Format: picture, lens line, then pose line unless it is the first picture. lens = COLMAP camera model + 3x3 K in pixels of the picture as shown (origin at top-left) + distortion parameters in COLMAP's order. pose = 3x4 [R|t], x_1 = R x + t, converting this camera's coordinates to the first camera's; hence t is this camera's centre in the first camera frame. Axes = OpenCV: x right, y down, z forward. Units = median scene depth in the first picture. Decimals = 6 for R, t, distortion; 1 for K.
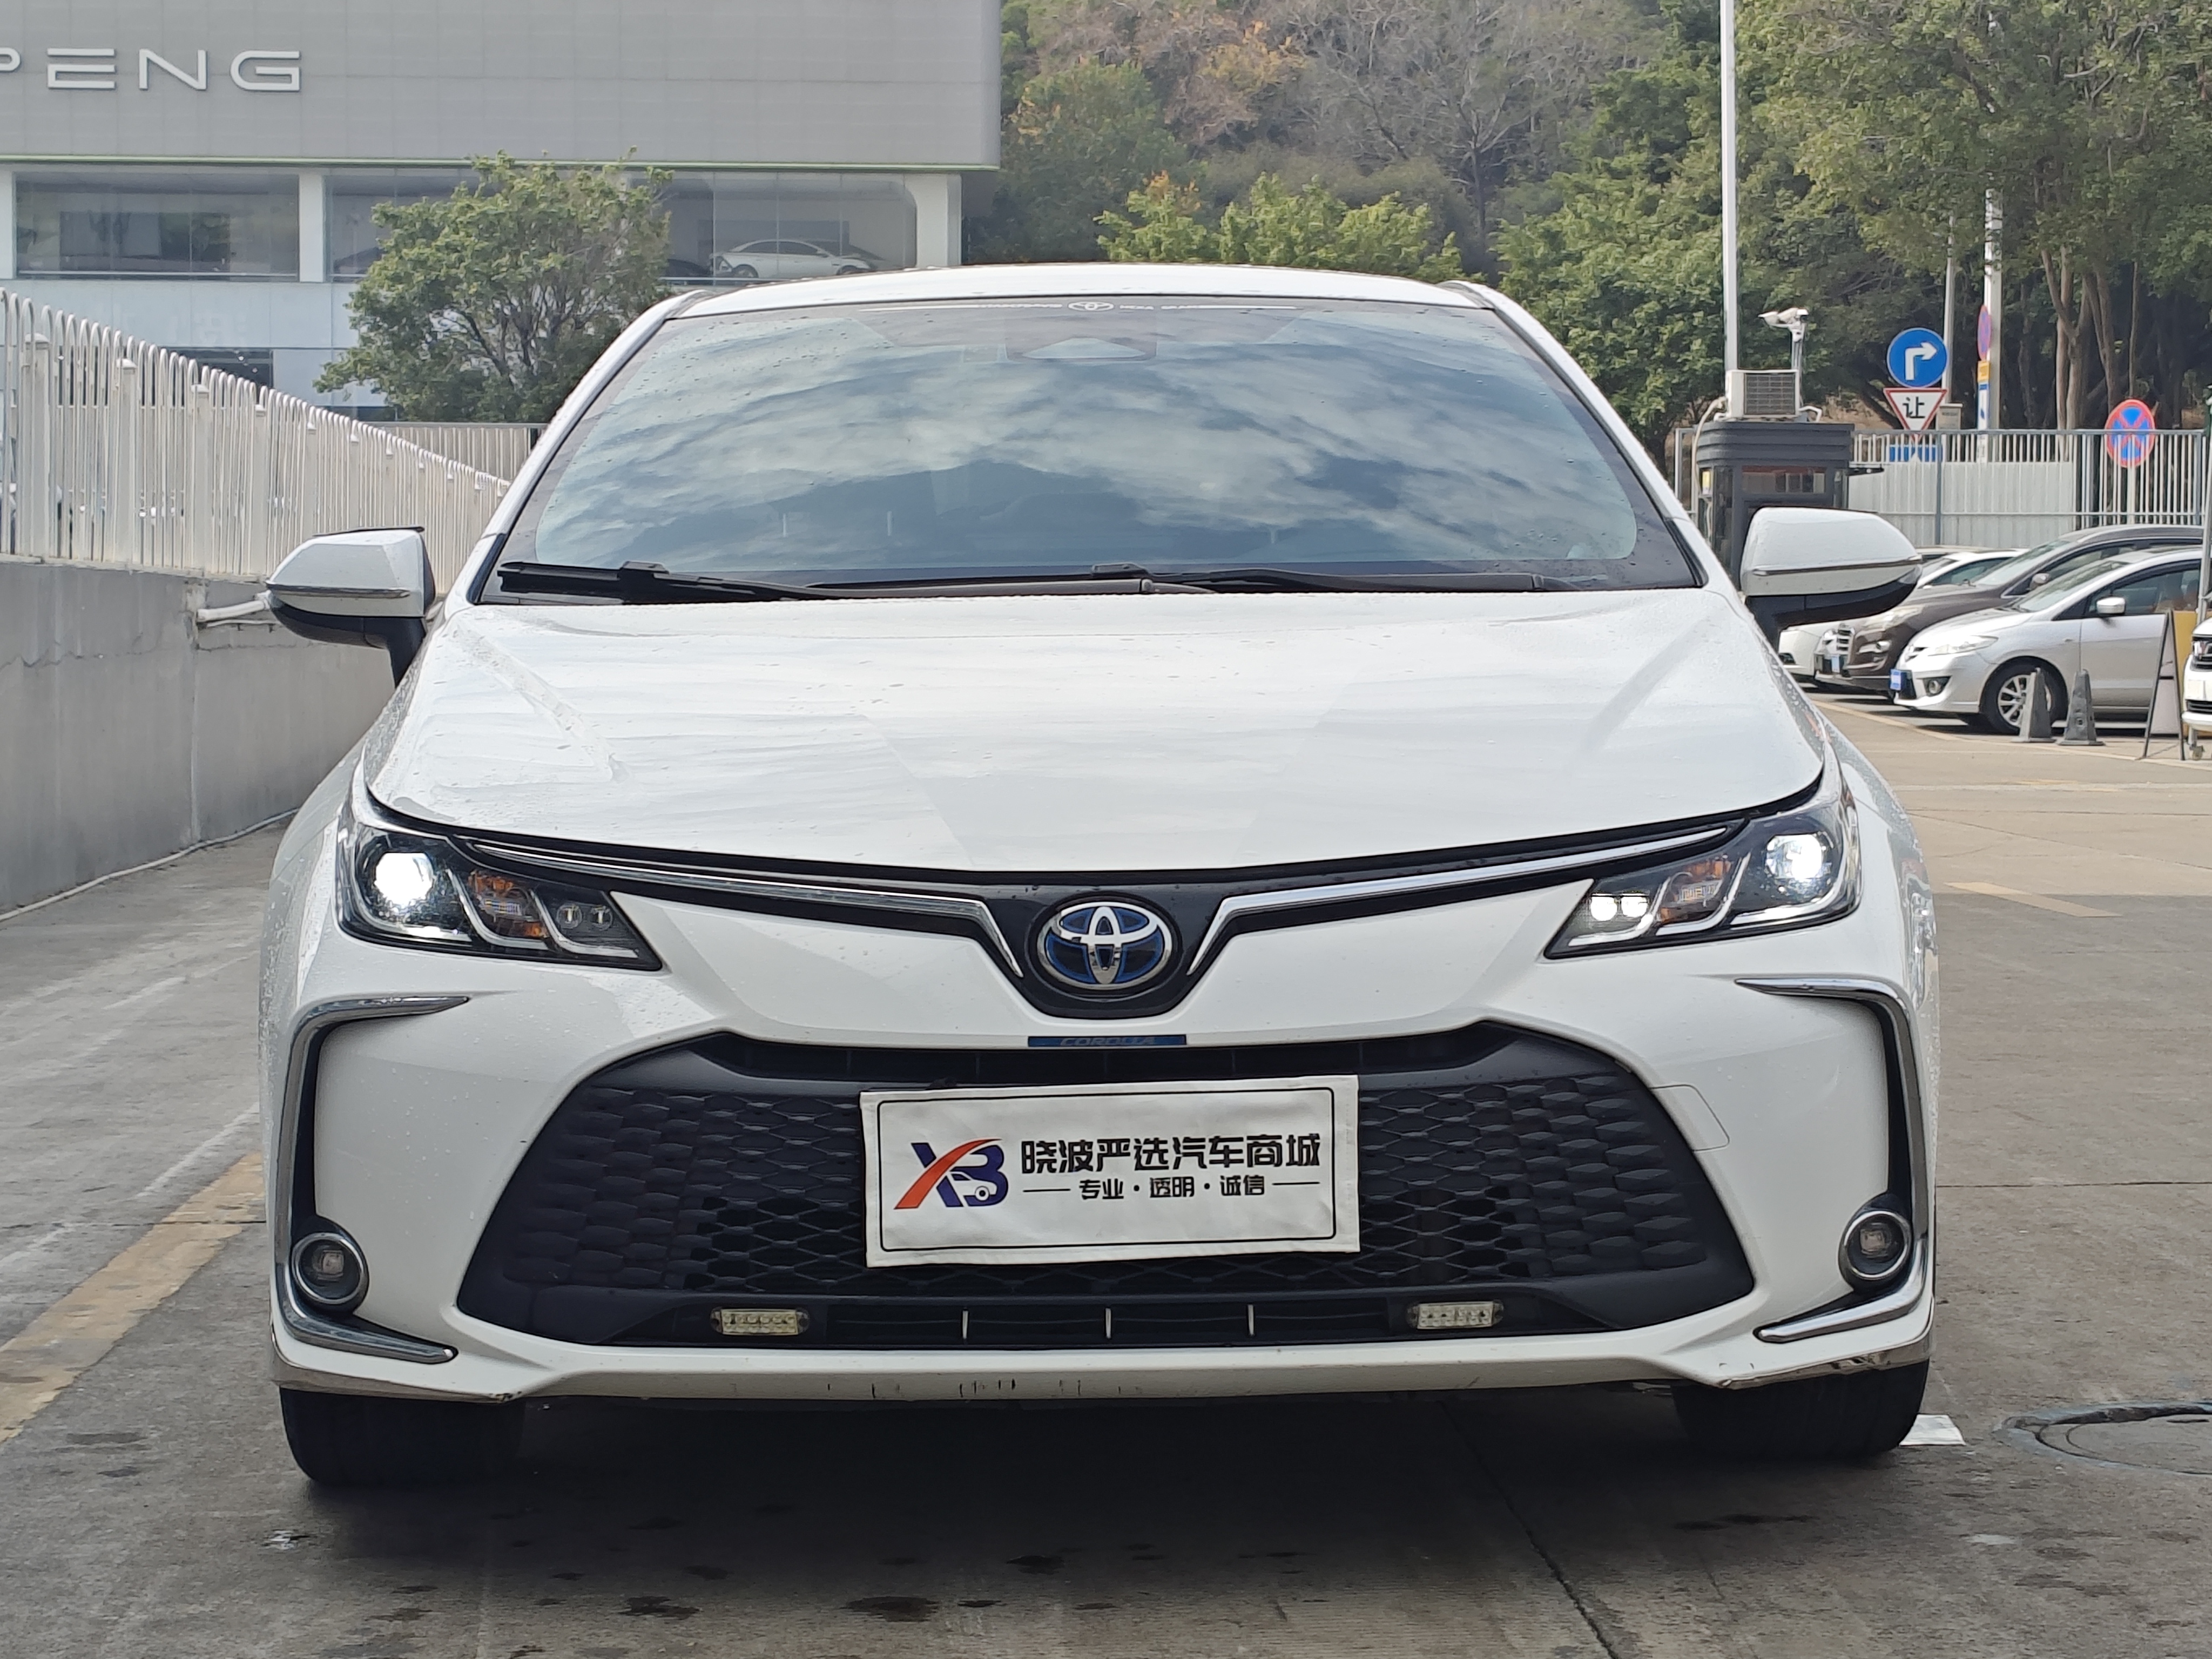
lens RADIAL K [[5191.6, 0, 1116.9], [0, 5191.6, 811.8], [0, 0, 1]] dist [0.138645, 0.000000]
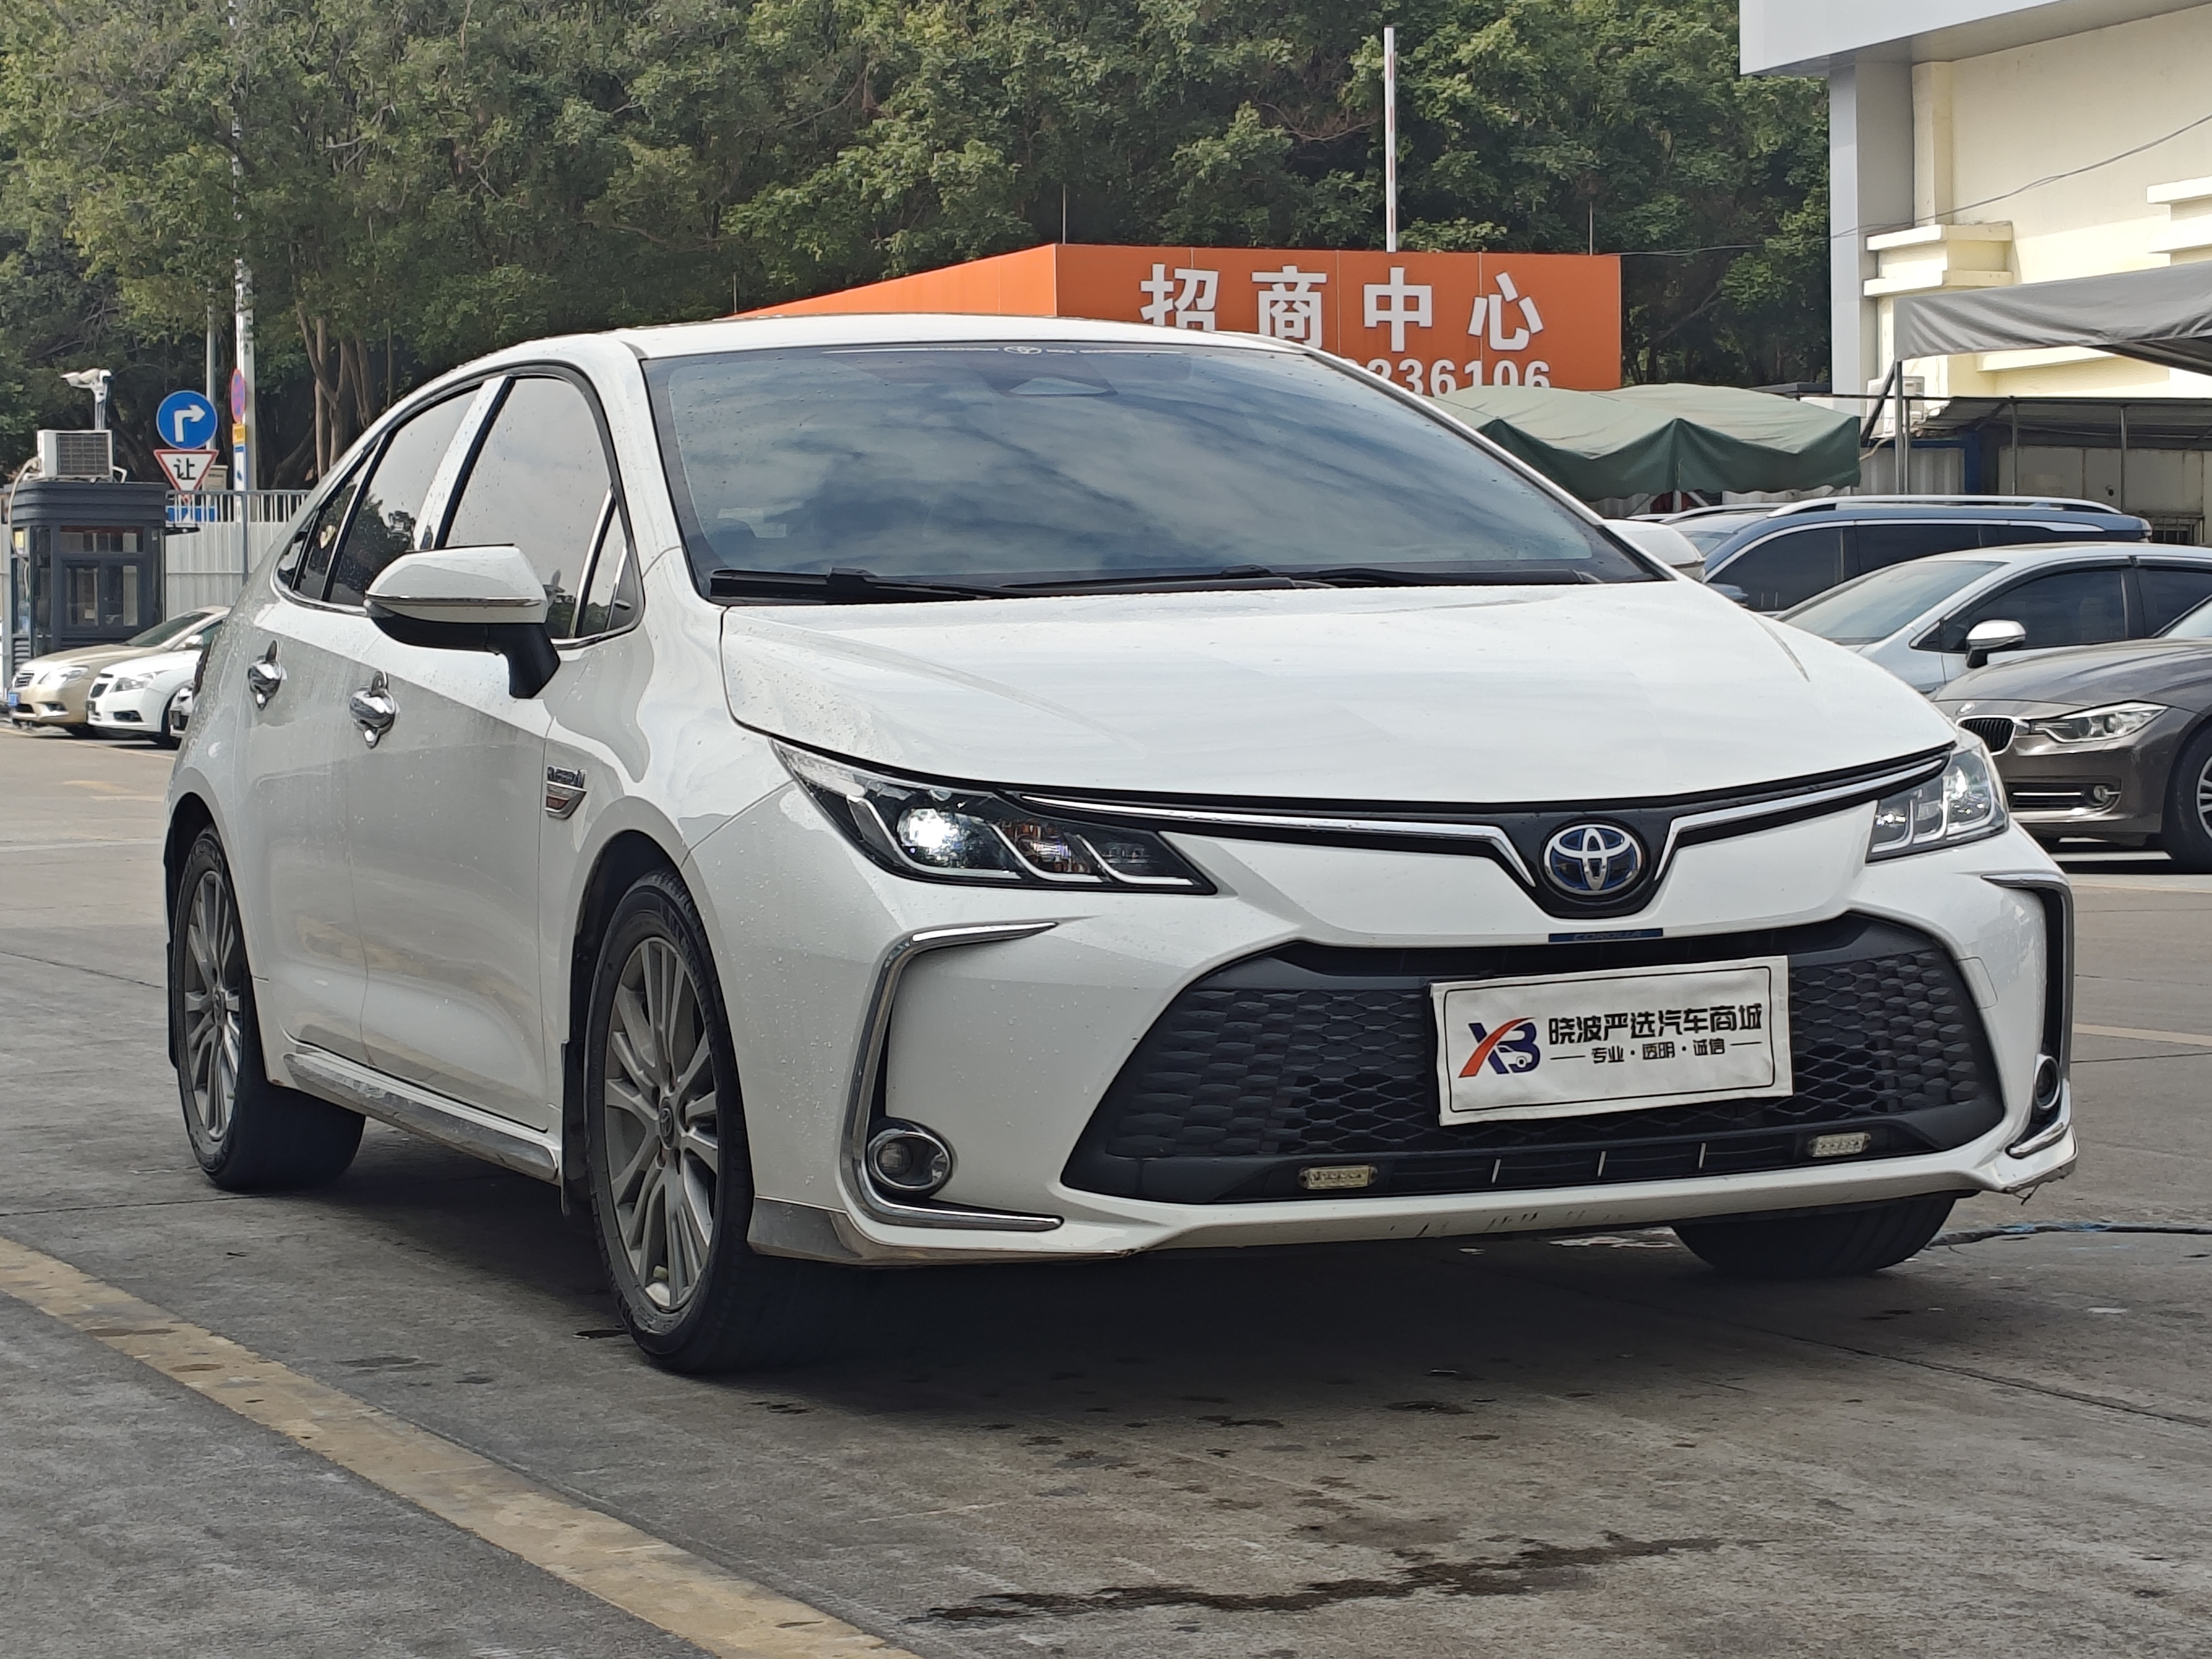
lens RADIAL K [[5191.6, 0, 1092.8], [0, 5191.6, 845.2], [0, 0, 1]] dist [0.138645, 0.000000]
pose [[0.934094, -0.028891, 0.355855, -0.553185], [0.031117, 0.999516, -0.000531, 0.019203], [-0.355667, 0.011569, 0.934541, -0.117667]]
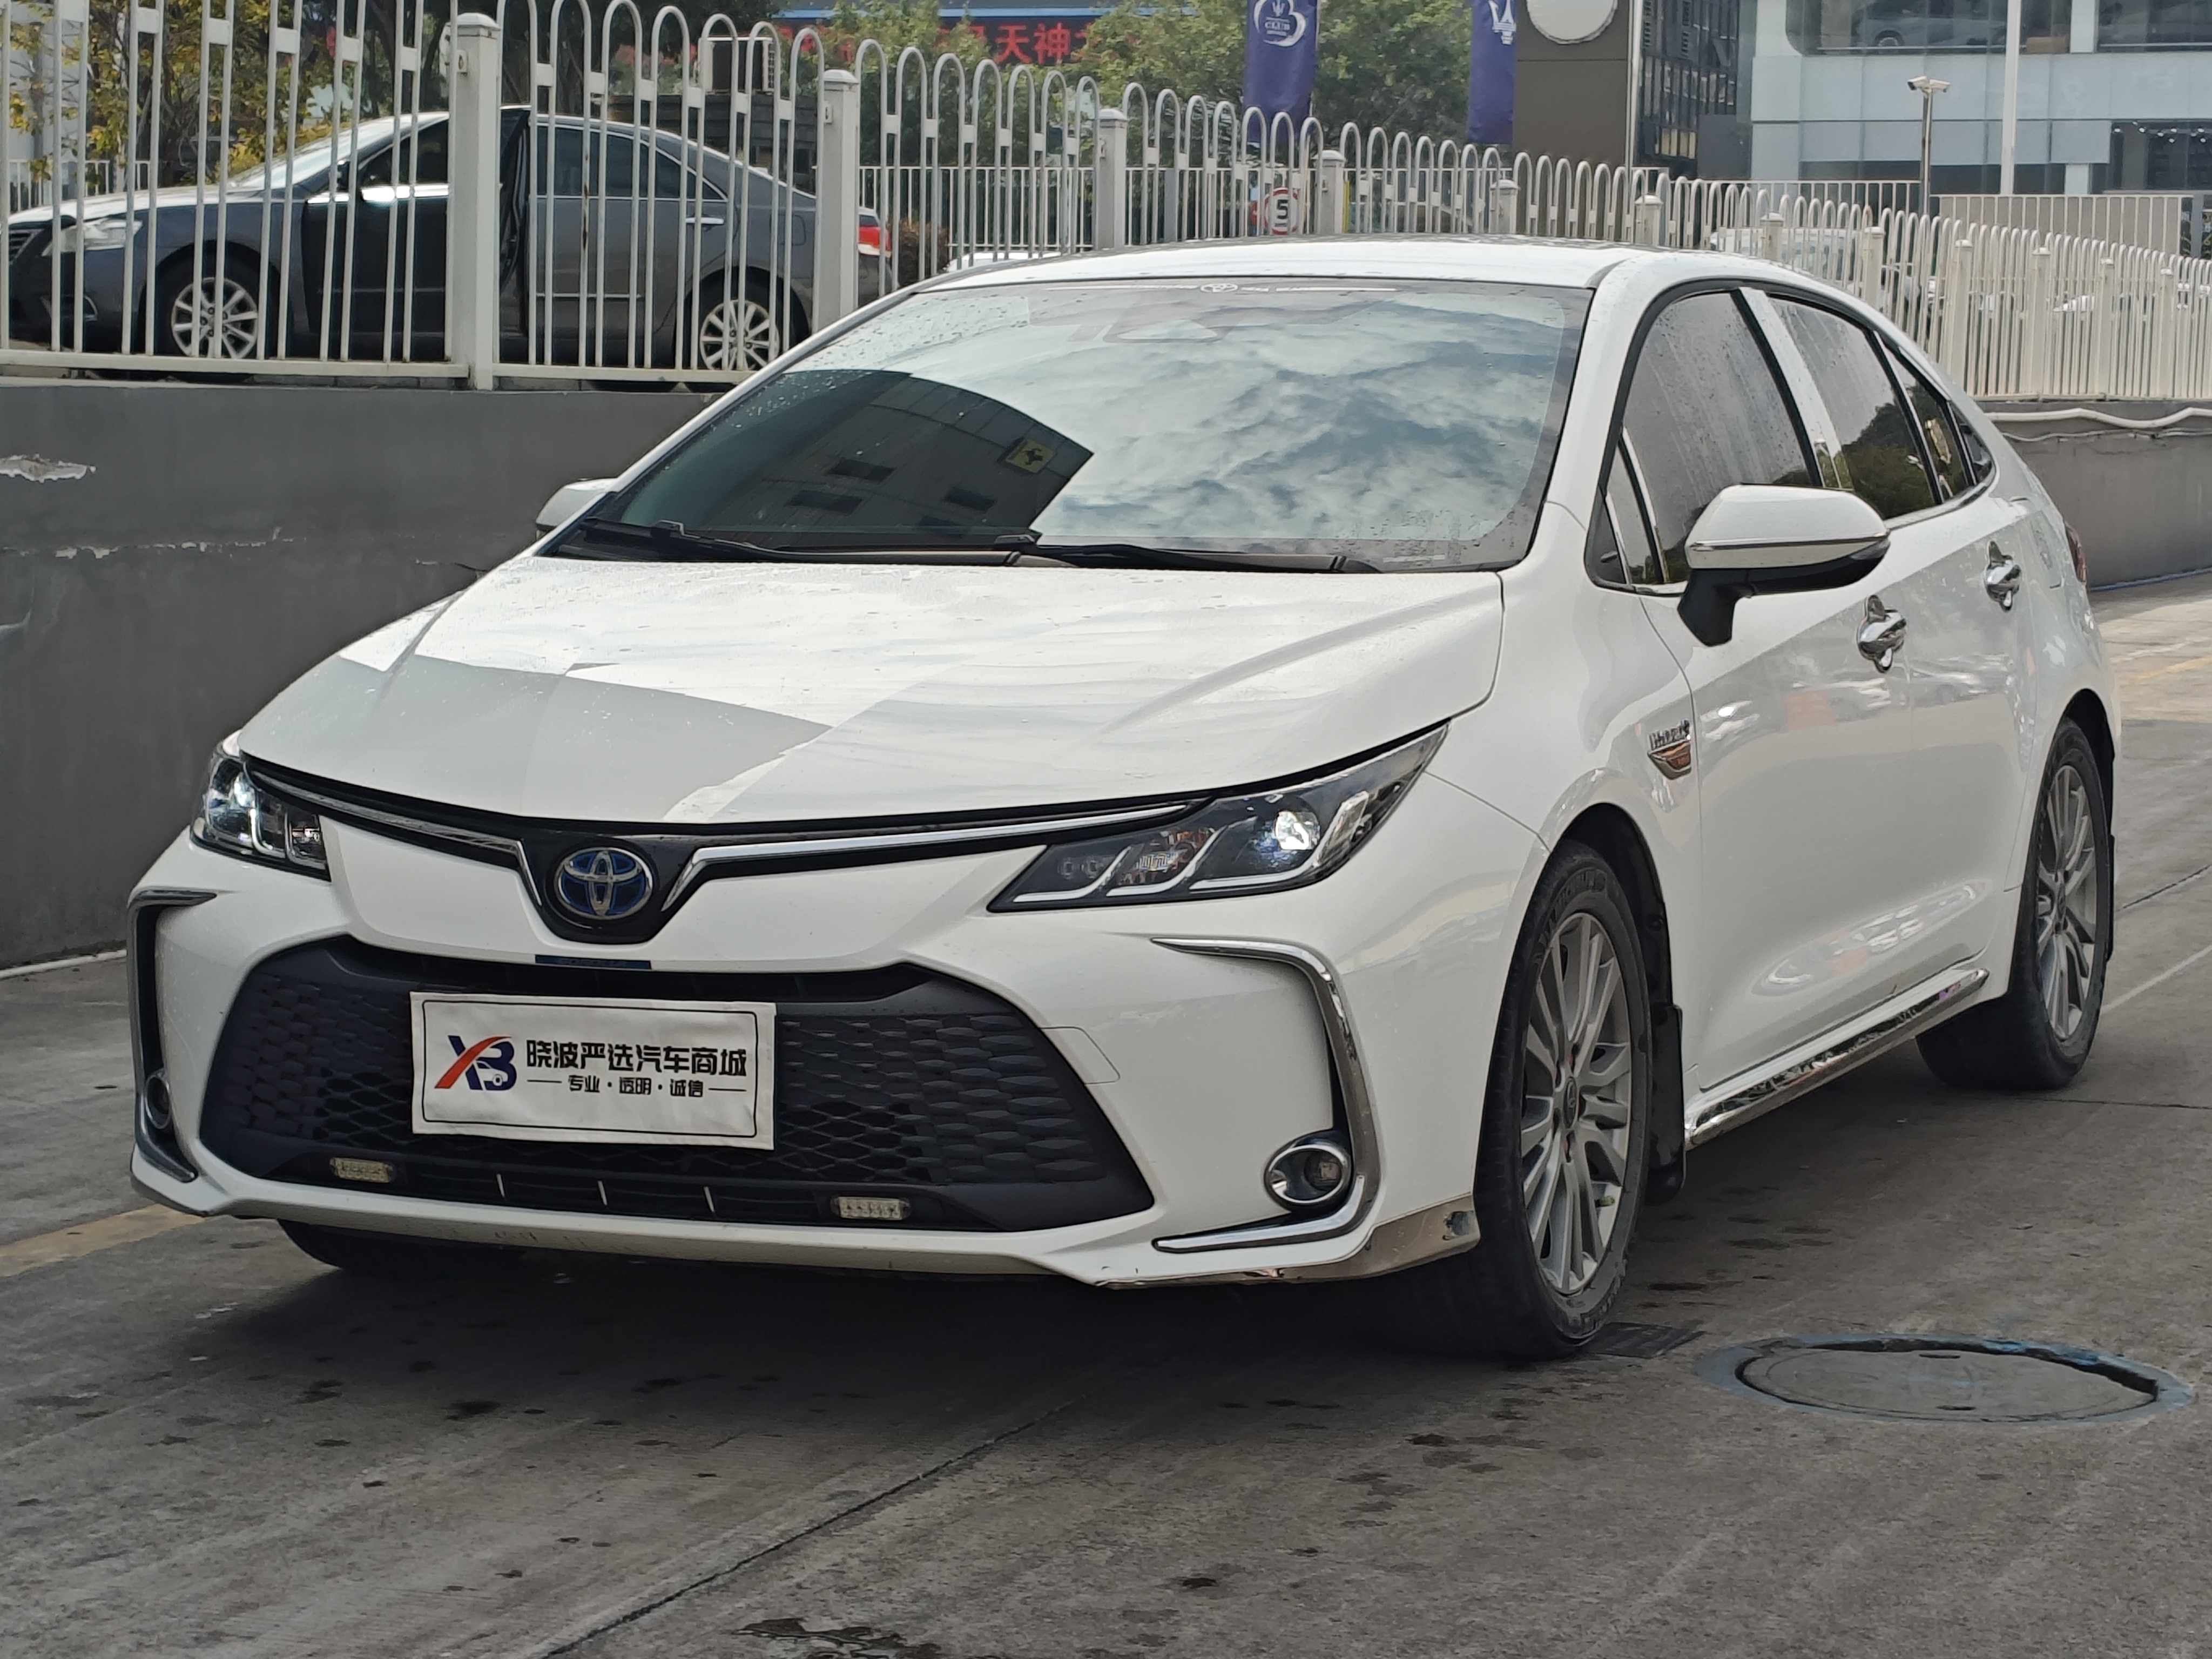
lens RADIAL K [[5191.6, 0, 1099.7], [0, 5191.6, 828.4], [0, 0, 1]] dist [0.138645, 0.000000]
pose [[0.913367, 0.049382, -0.404131, 0.589881], [-0.029587, 0.998043, 0.055085, -0.056923], [0.406061, -0.038356, 0.913041, -0.059213]]
